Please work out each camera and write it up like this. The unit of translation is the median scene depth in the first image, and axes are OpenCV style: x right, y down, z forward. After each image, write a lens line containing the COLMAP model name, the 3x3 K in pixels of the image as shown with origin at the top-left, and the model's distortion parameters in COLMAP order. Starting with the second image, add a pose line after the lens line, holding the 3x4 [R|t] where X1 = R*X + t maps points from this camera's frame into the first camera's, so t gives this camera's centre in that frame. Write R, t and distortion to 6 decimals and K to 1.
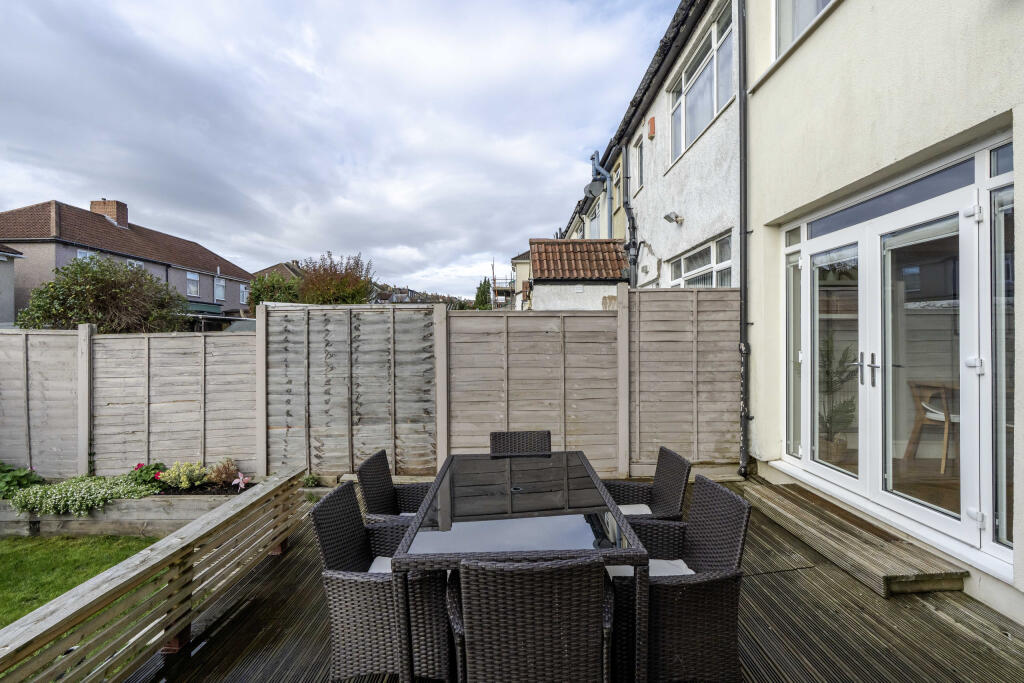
lens RADIAL K [[491.9, 0, 512.0], [0, 491.9, 341.5], [0, 0, 1]] dist [-0.000684, 0.000552]
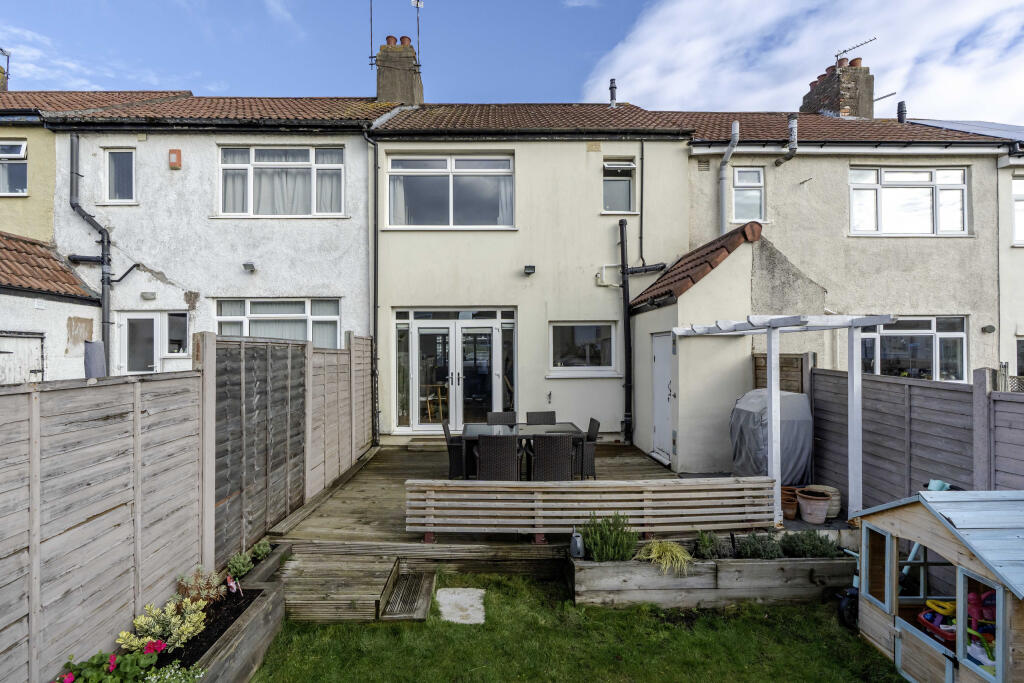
lens RADIAL K [[462.8, 0, 506.7], [0, 462.8, 340.2], [0, 0, 1]] dist [-0.005669, 0.001069]
pose [[-0.055239, 0.040336, 0.997658, -1.215669], [0.007548, 0.999172, -0.039980, -0.034670], [-0.998445, 0.005321, -0.055498, 0.638262]]
